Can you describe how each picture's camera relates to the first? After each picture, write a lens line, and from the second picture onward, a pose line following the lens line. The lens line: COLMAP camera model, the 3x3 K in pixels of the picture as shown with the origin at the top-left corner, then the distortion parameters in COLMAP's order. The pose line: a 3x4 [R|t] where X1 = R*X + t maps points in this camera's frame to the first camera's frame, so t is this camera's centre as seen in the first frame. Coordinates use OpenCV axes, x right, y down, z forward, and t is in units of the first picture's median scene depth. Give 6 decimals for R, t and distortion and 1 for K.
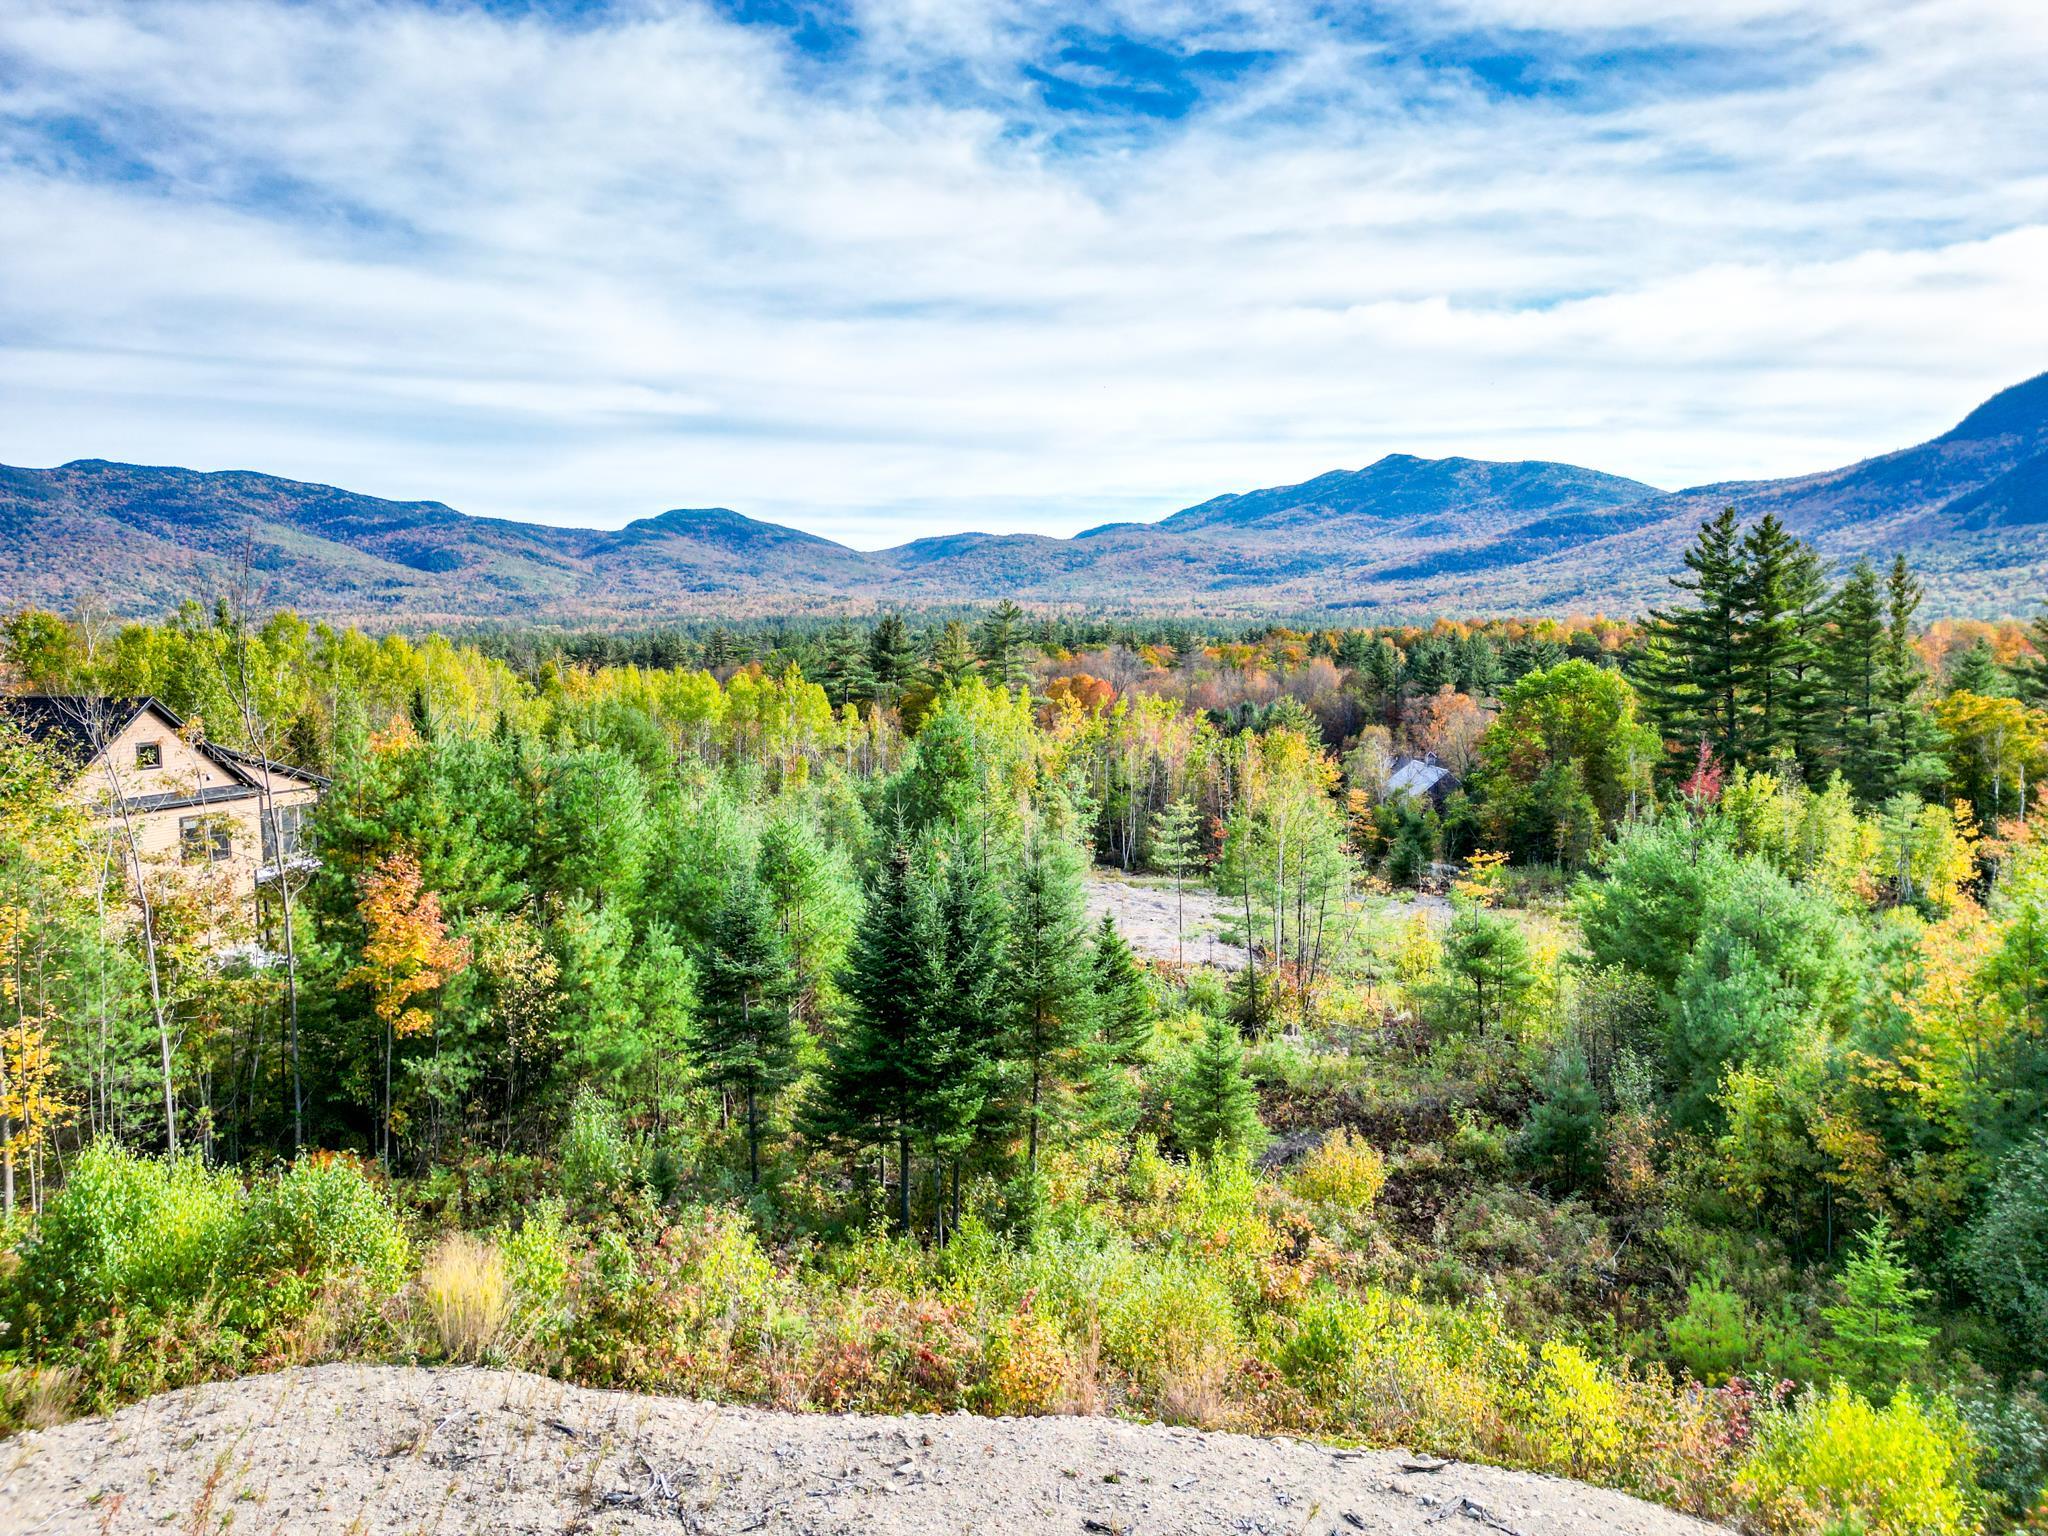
lens RADIAL K [[1410.6, 0, 1017.7], [0, 1410.6, 765.2], [0, 0, 1]] dist [0.084923, -0.078926]
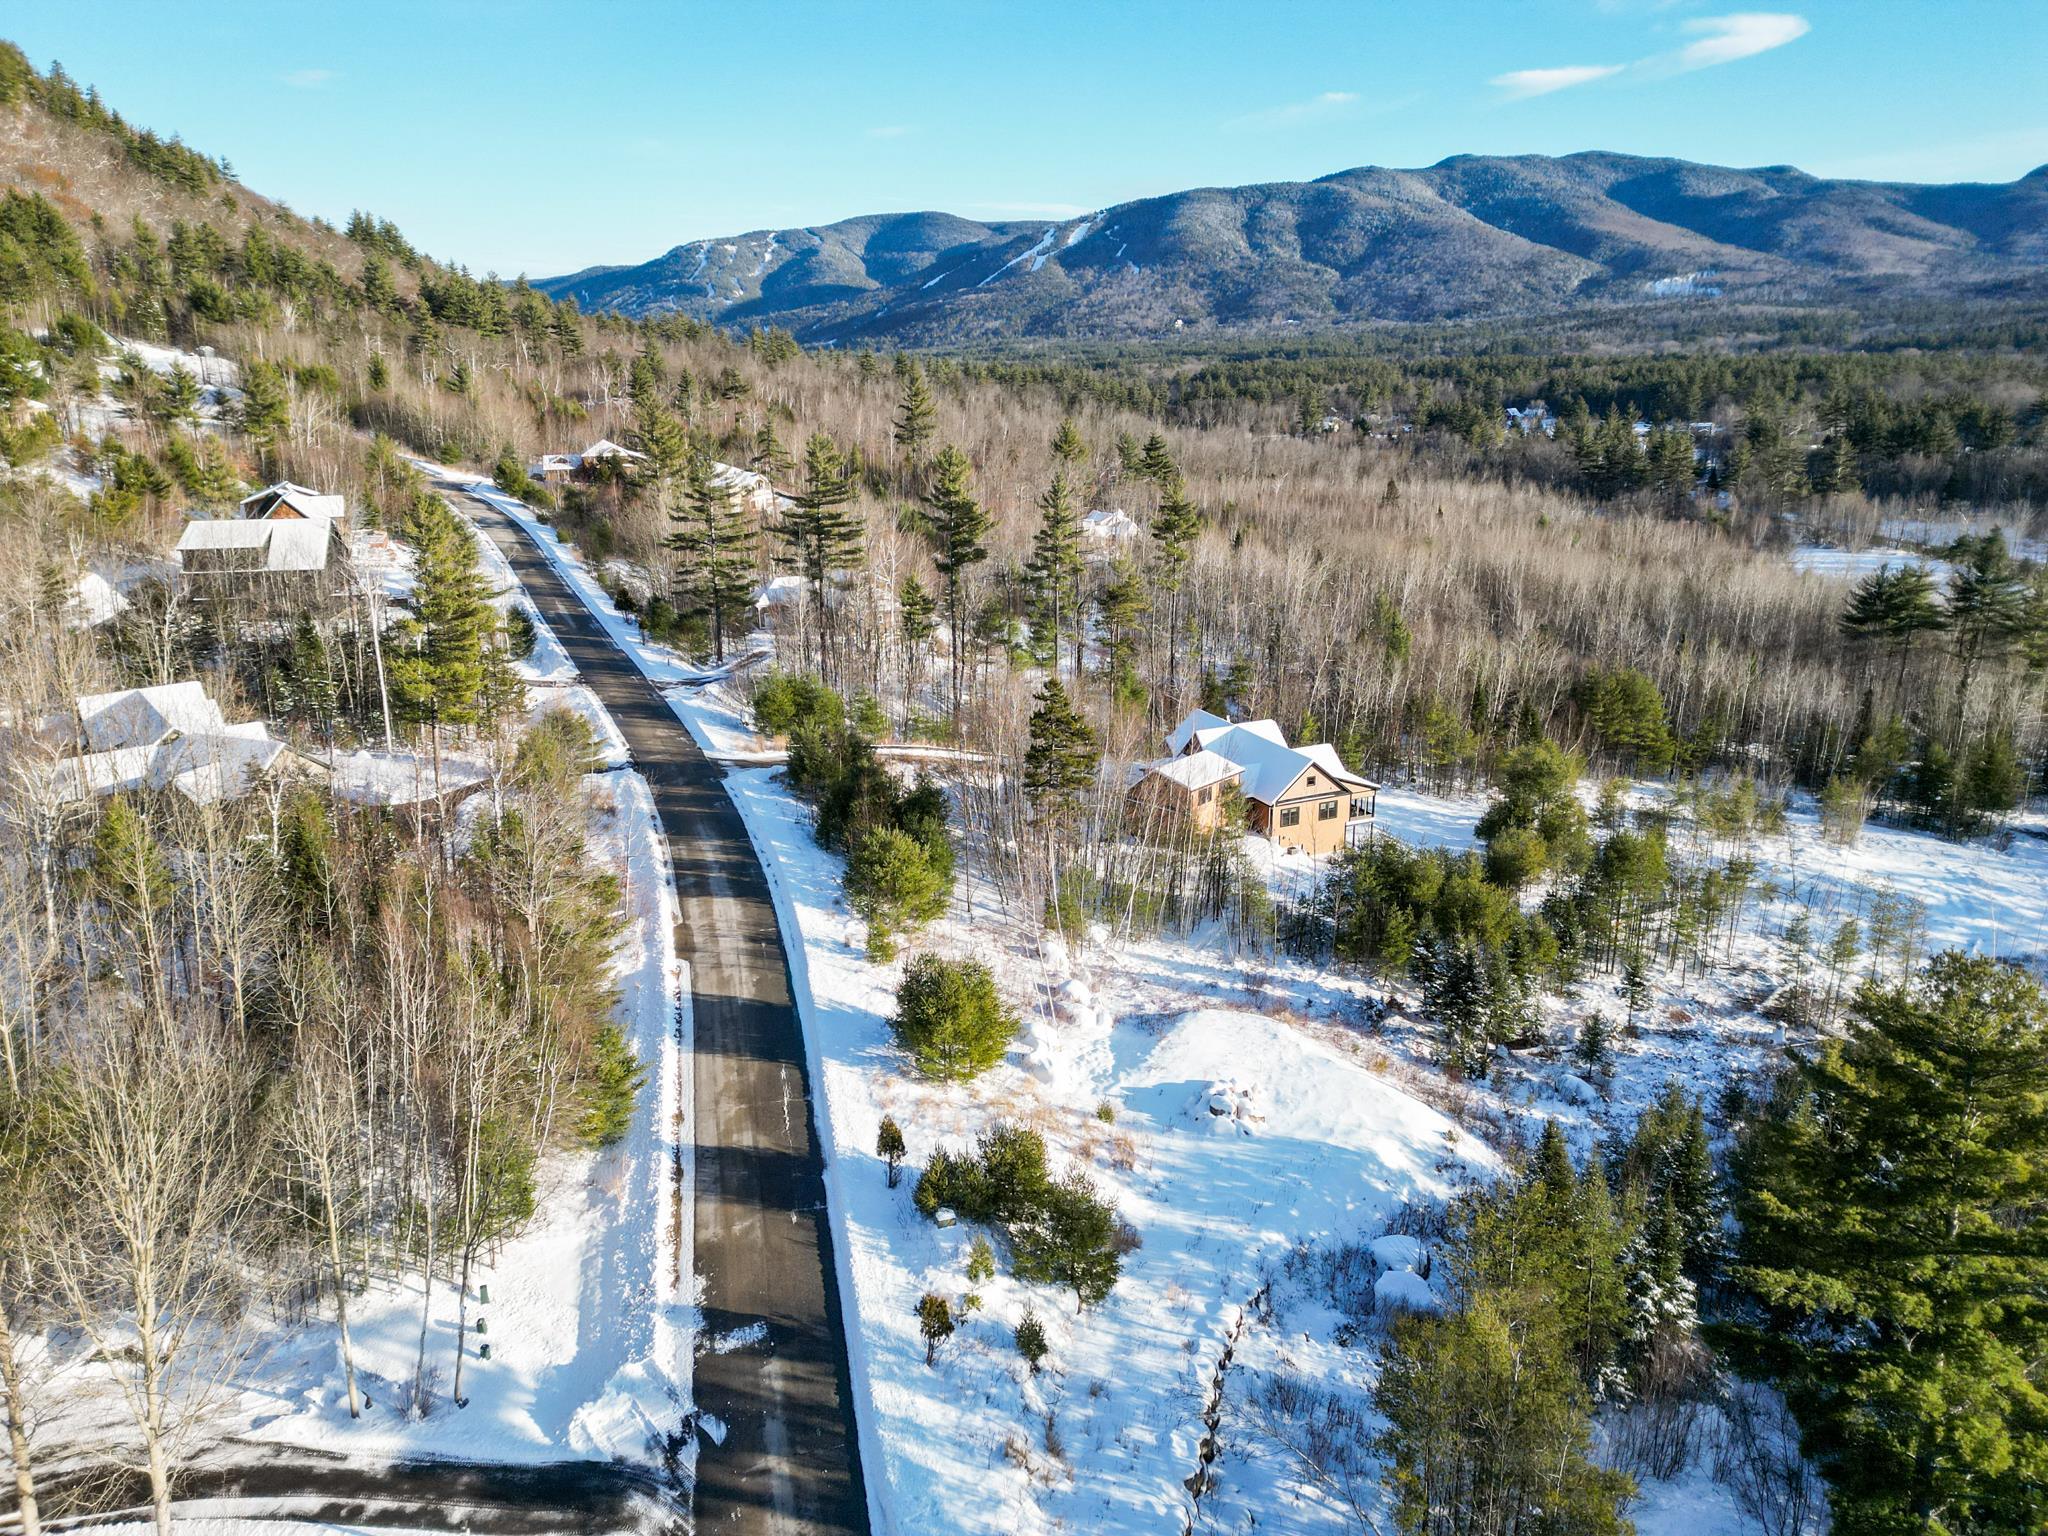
lens RADIAL K [[1410.6, 0, 1010.9], [0, 1410.6, 768.1], [0, 0, 1]] dist [0.084923, -0.078926]
pose [[0.661810, 0.220078, -0.716640, 0.385348], [-0.059069, 0.968275, 0.242804, -0.268362], [0.747341, -0.118359, 0.653814, -0.483431]]
